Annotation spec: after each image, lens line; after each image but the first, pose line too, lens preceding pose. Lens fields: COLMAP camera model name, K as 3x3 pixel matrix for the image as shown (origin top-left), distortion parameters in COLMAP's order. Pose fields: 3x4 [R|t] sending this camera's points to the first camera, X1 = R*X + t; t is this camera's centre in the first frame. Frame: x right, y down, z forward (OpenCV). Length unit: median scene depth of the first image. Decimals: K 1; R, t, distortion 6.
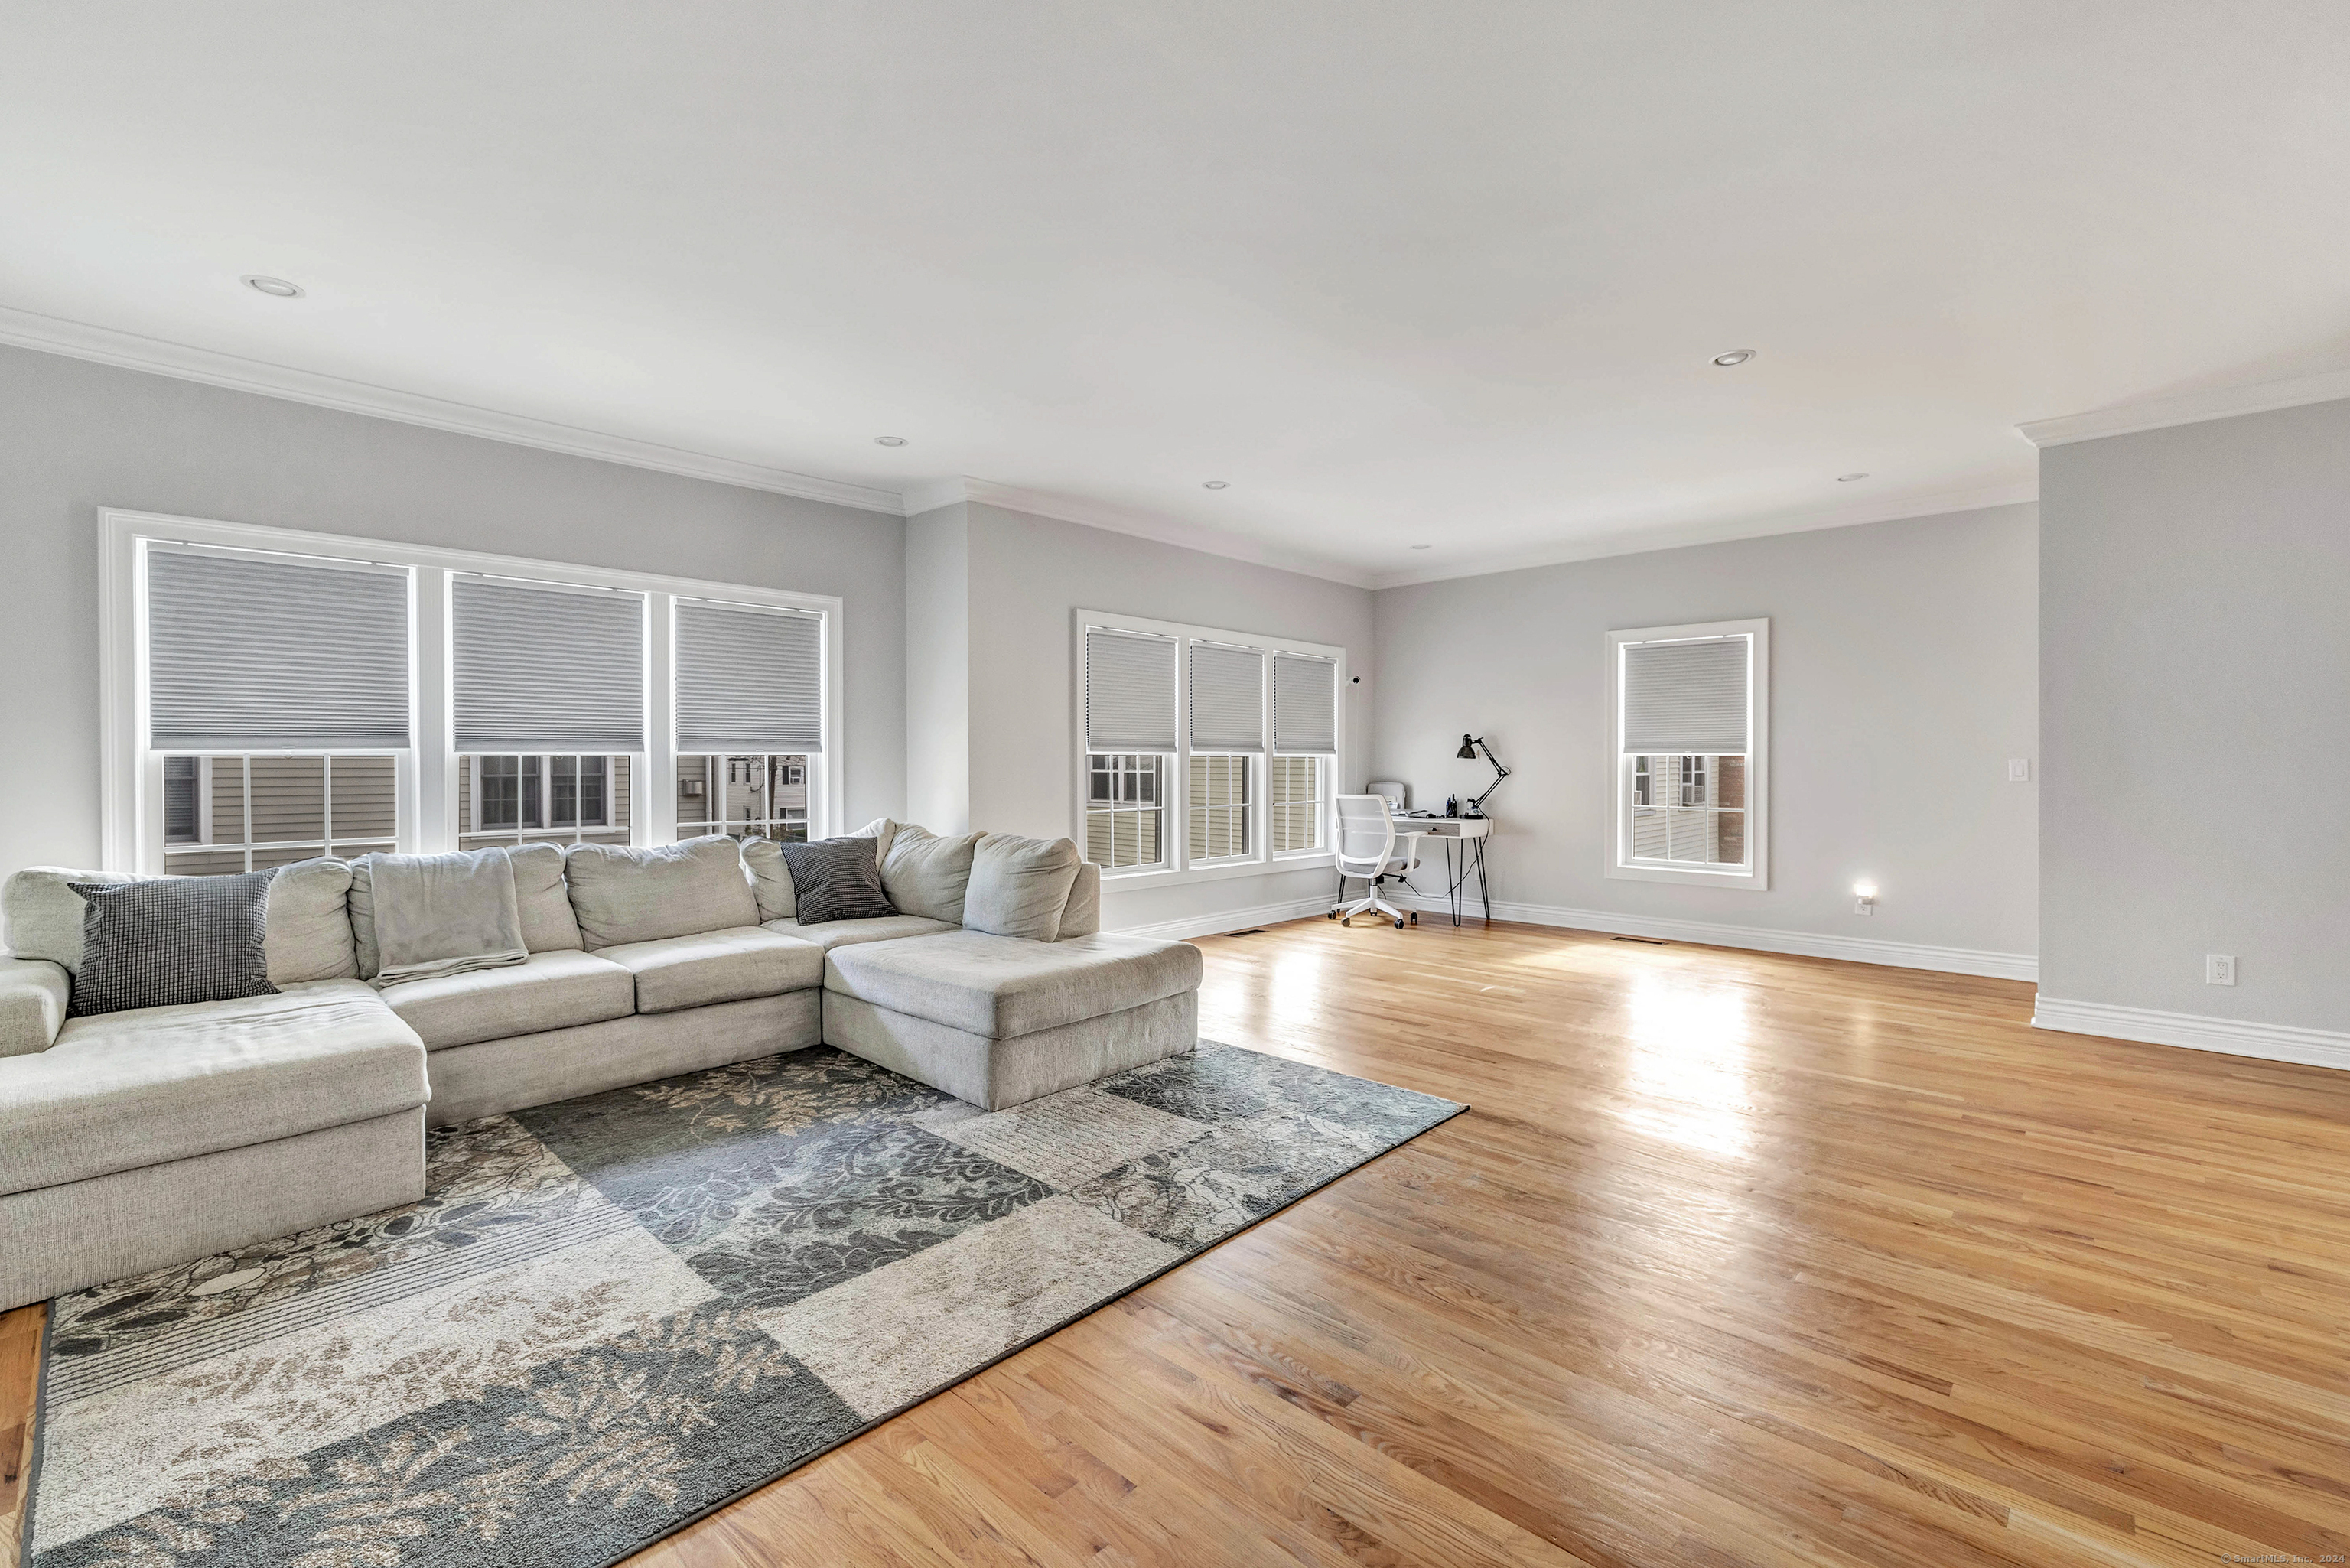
lens RADIAL K [[1017.1, 0, 1165.8], [0, 1017.1, 782.1], [0, 0, 1]] dist [0.000708, 0.000135]
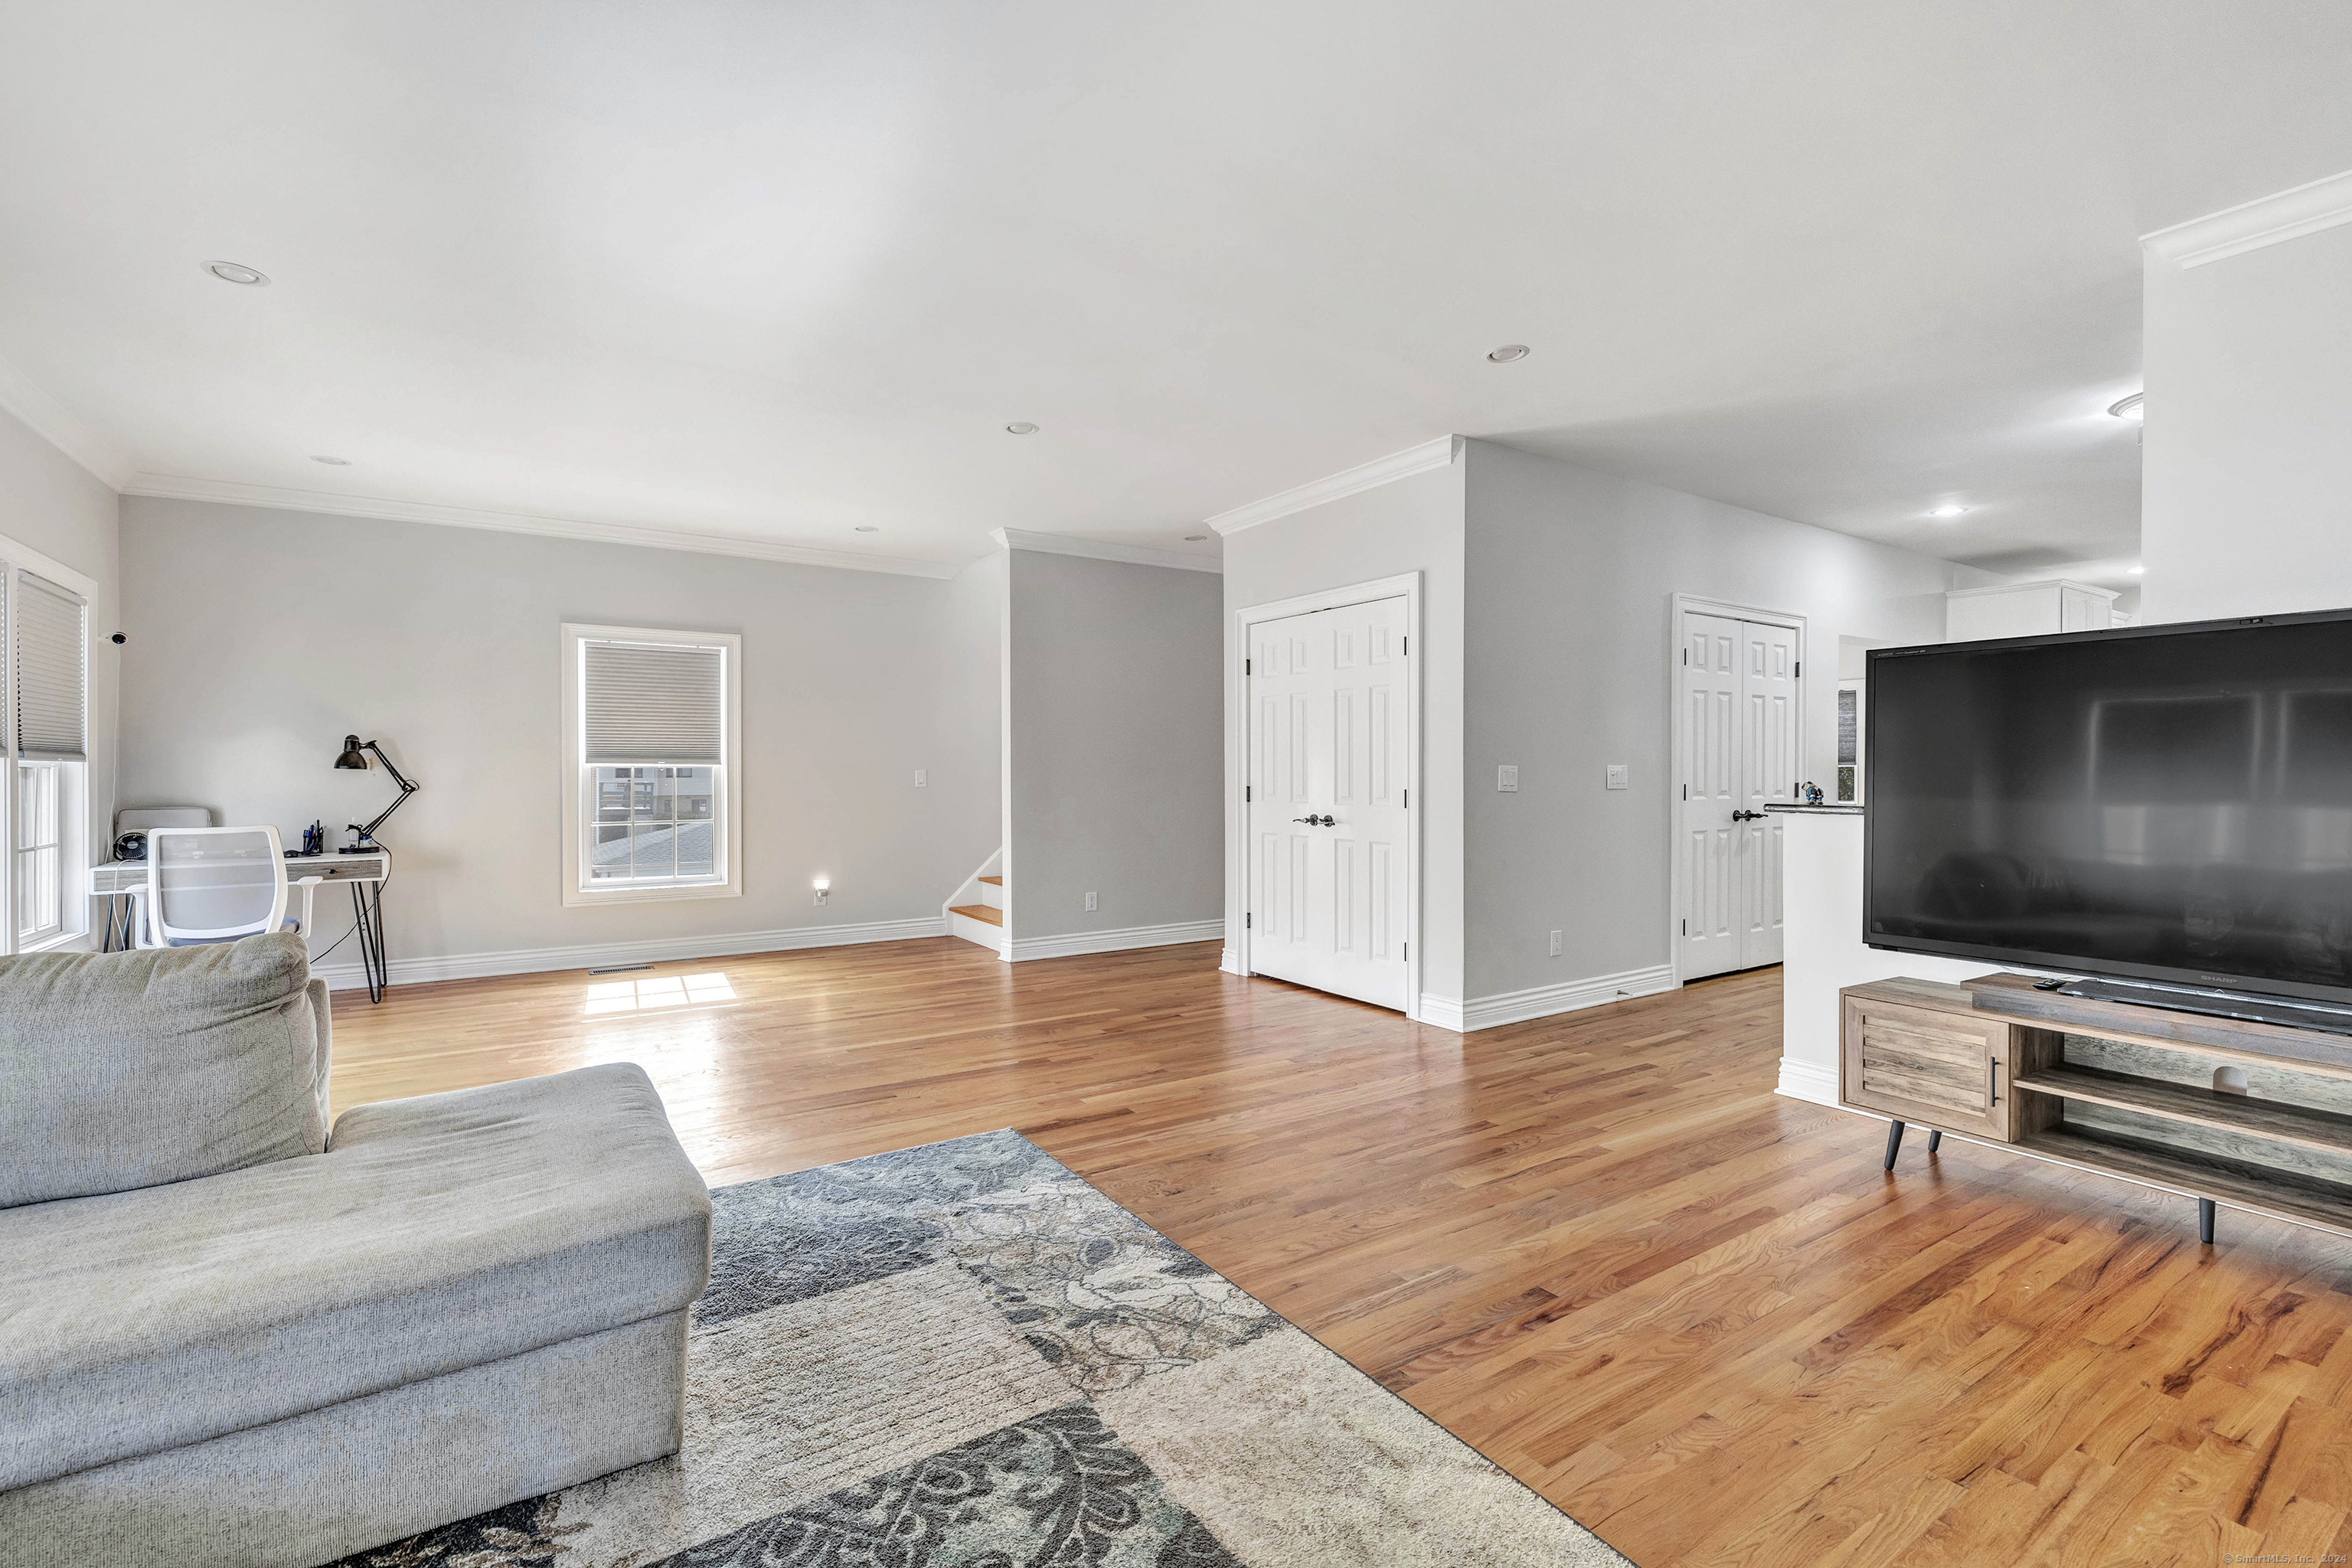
lens RADIAL K [[1018.0, 0, 1165.7], [0, 1018.0, 771.2], [0, 0, 1]] dist [0.000708, 0.000135]
pose [[0.236732, -0.001537, 0.971574, -0.626760], [0.023107, 0.999725, -0.004049, -0.013292], [-0.971300, 0.023409, 0.236702, 0.642767]]
